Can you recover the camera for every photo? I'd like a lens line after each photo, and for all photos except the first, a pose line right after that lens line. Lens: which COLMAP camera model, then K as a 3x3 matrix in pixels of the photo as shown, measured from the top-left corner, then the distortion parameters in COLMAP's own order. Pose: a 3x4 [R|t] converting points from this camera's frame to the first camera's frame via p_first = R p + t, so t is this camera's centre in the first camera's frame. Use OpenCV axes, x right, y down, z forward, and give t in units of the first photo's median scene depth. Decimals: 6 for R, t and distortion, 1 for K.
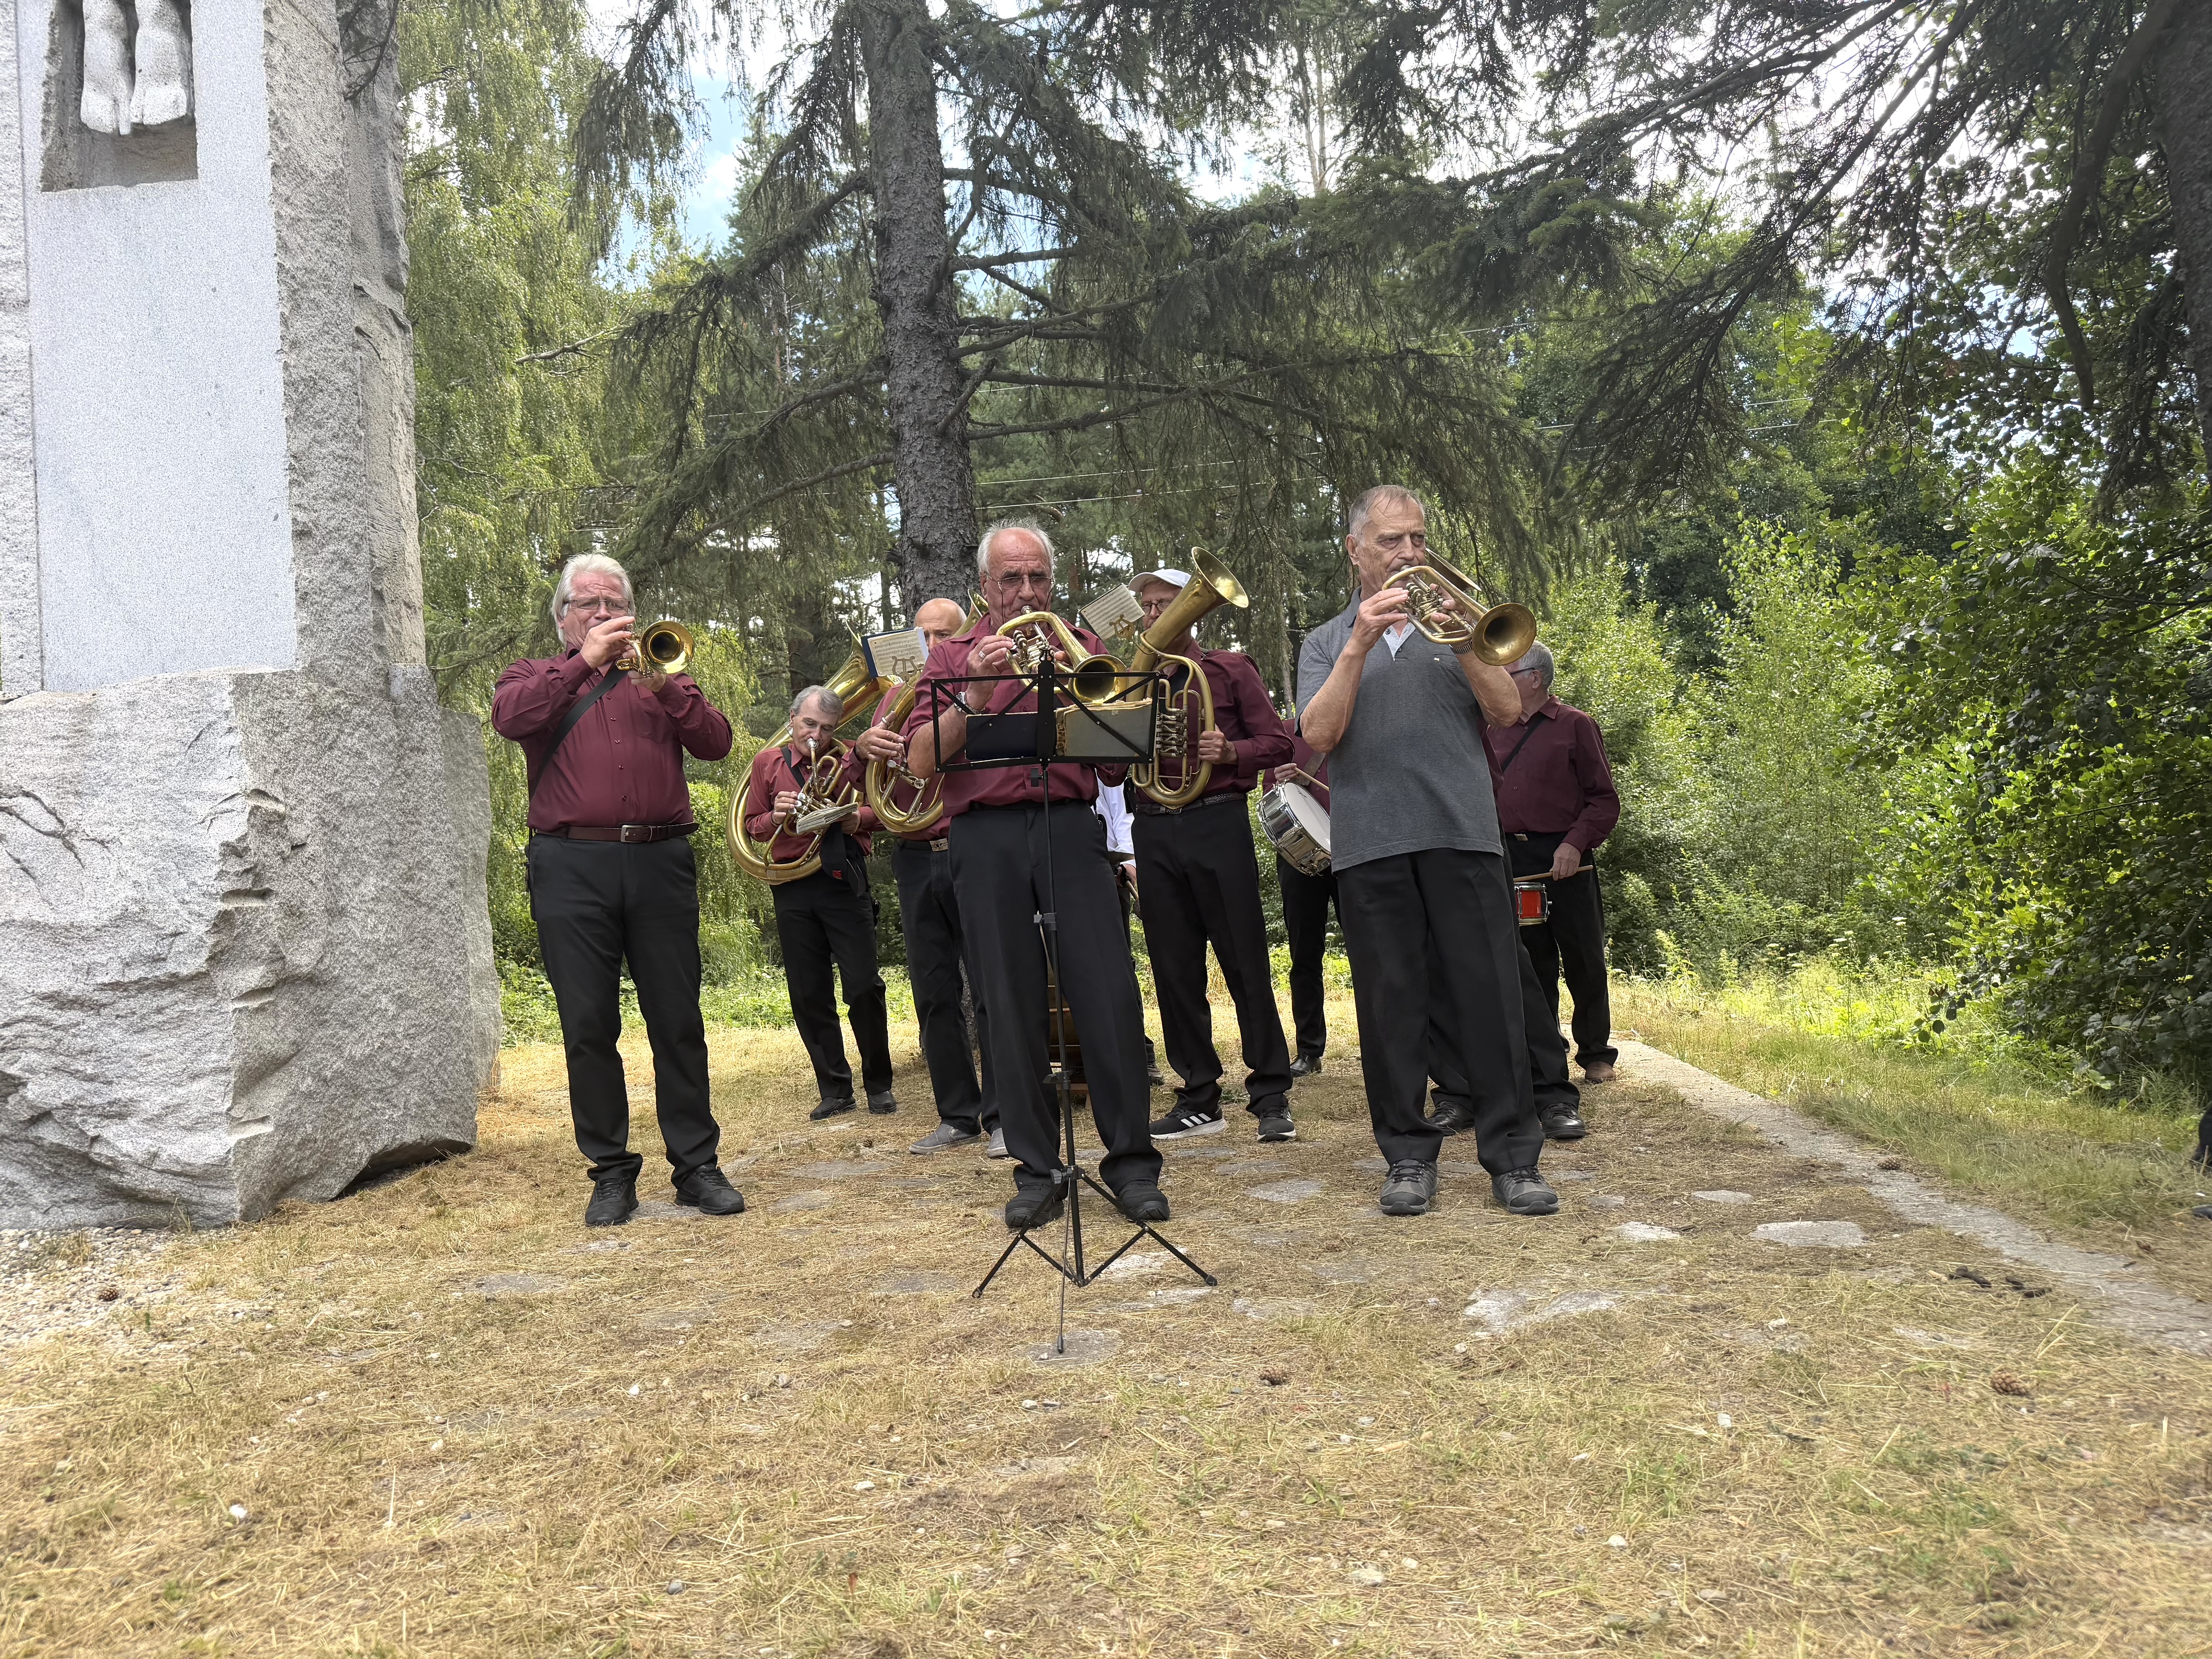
lens RADIAL K [[1599.3, 0, 1115.4], [0, 1599.3, 851.6], [0, 0, 1]] dist [-0.009104, 0.002882]
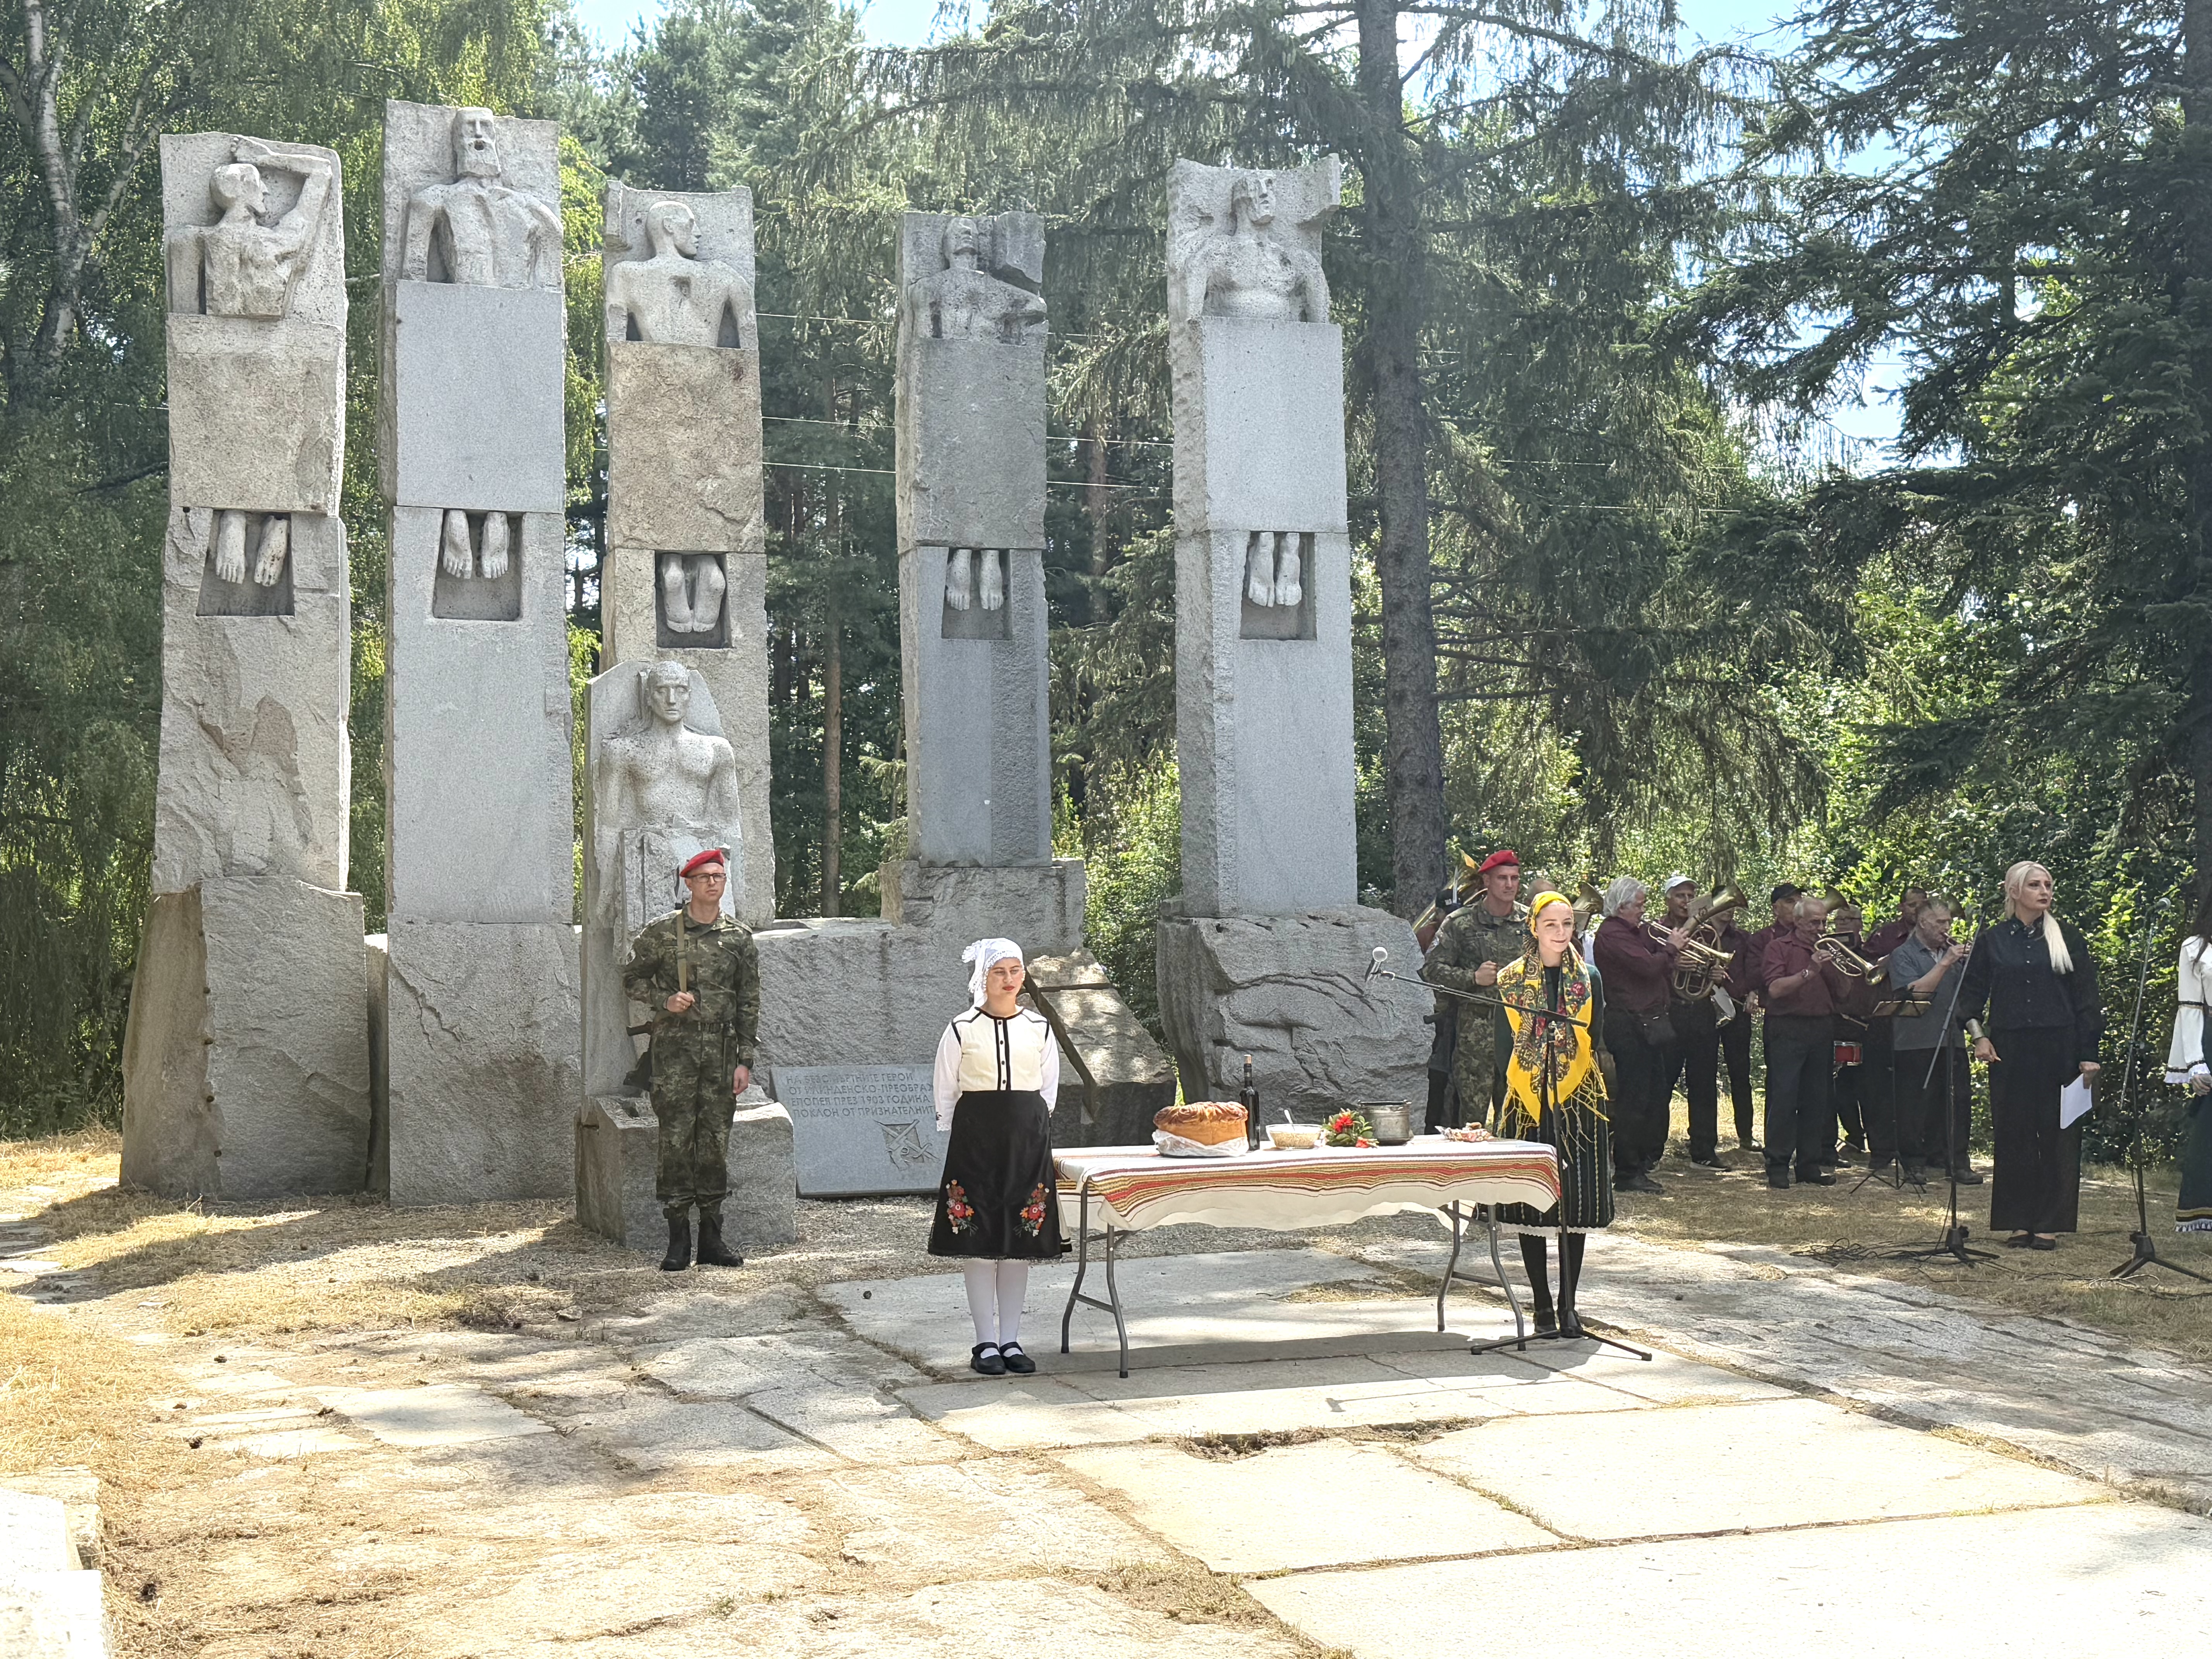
lens RADIAL K [[2839.3, 0, 1109.9], [0, 2839.3, 885.1], [0, 0, 1]] dist [0.074708, -0.008199]
pose [[0.938894, 0.068764, 0.337269, -2.077993], [-0.075798, 0.997093, 0.007715, -0.149539], [-0.335758, -0.032808, 0.941377, -2.281643]]
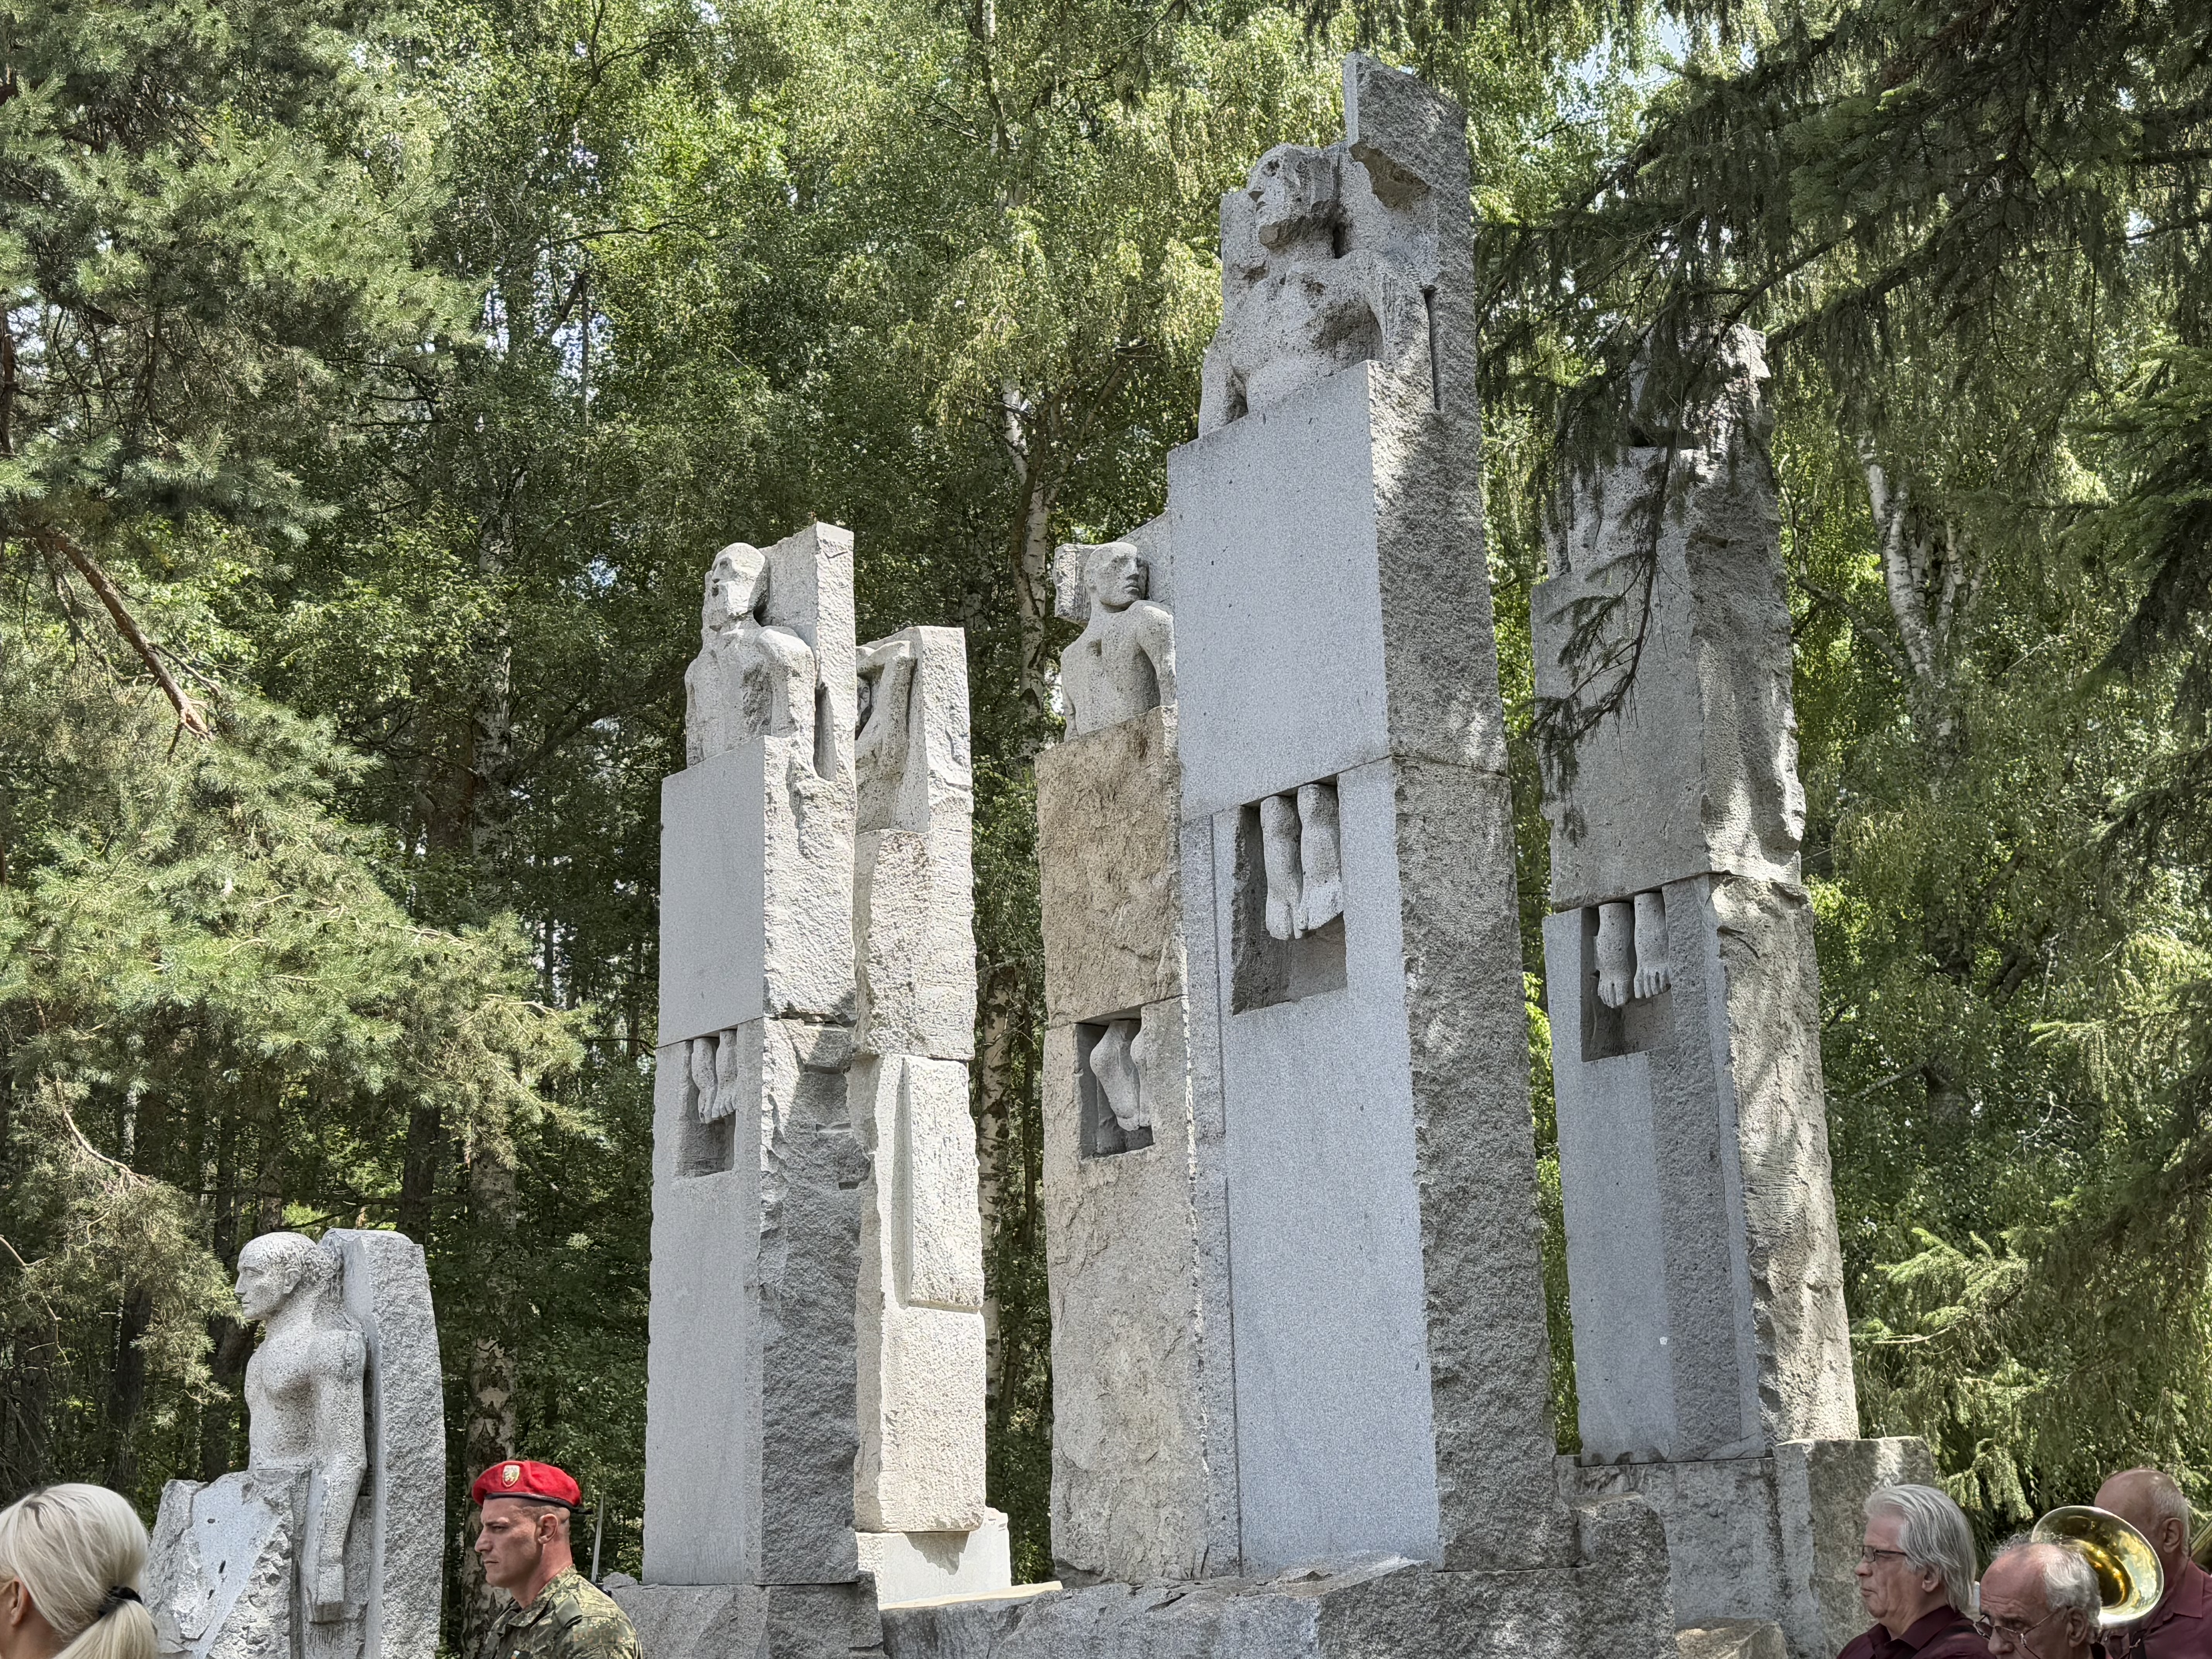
lens RADIAL K [[2779.4, 0, 1079.1], [0, 2779.4, 880.0], [0, 0, 1]] dist [0.157540, -0.071395]
pose [[0.630852, -0.125182, -0.765738, 0.616083], [0.018534, 0.989049, -0.146419, -0.268376], [0.775682, 0.078177, 0.626264, -0.149423]]
